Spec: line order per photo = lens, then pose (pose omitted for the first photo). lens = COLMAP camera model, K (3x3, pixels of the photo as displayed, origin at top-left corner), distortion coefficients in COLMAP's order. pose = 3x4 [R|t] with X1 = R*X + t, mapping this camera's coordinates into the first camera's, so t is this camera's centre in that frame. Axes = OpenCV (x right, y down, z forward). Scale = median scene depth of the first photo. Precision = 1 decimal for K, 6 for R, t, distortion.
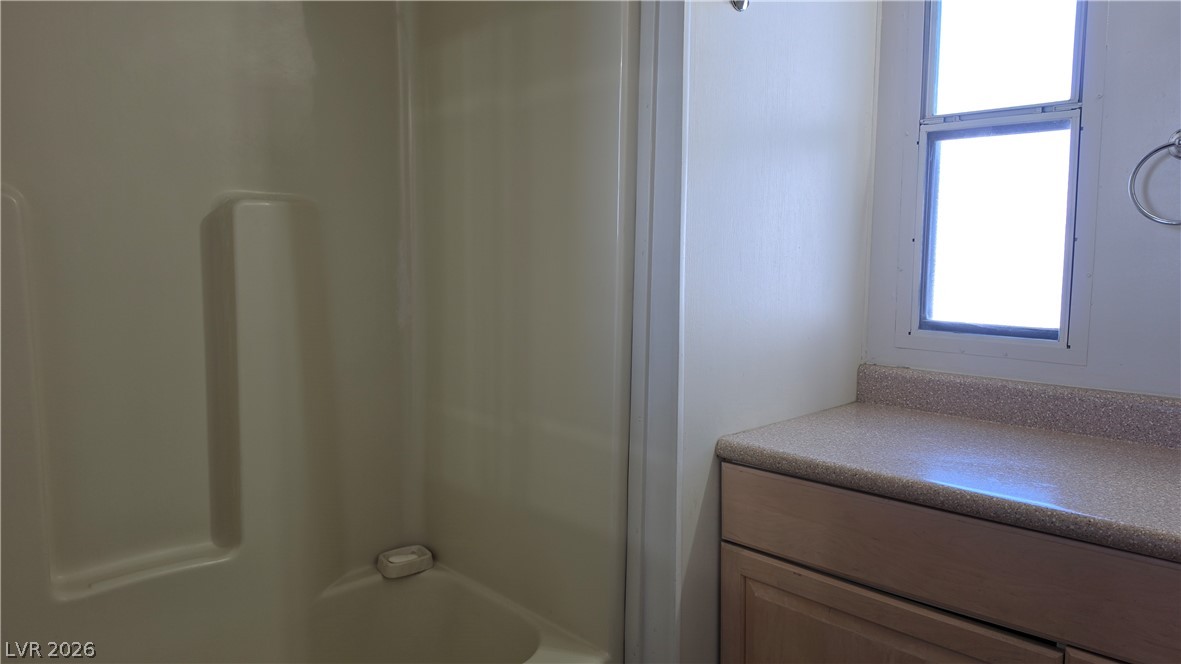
lens RADIAL K [[815.4, 0, 587.2], [0, 815.4, 332.3], [0, 0, 1]] dist [0.102652, -0.157898]
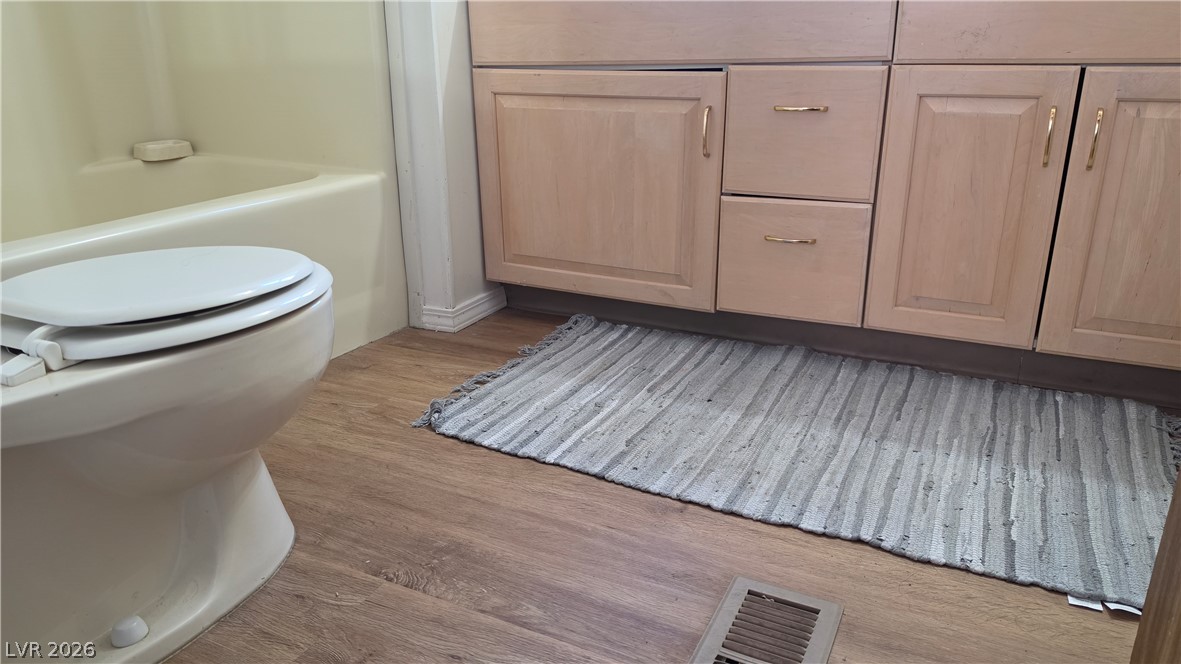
lens RADIAL K [[815.4, 0, 587.2], [0, 815.4, 332.3], [0, 0, 1]] dist [0.102652, -0.157898]
pose [[0.942676, -0.122398, 0.310453, -0.091763], [0.043011, 0.967111, 0.250691, 0.330941], [-0.330926, -0.222967, 0.916937, -0.205791]]
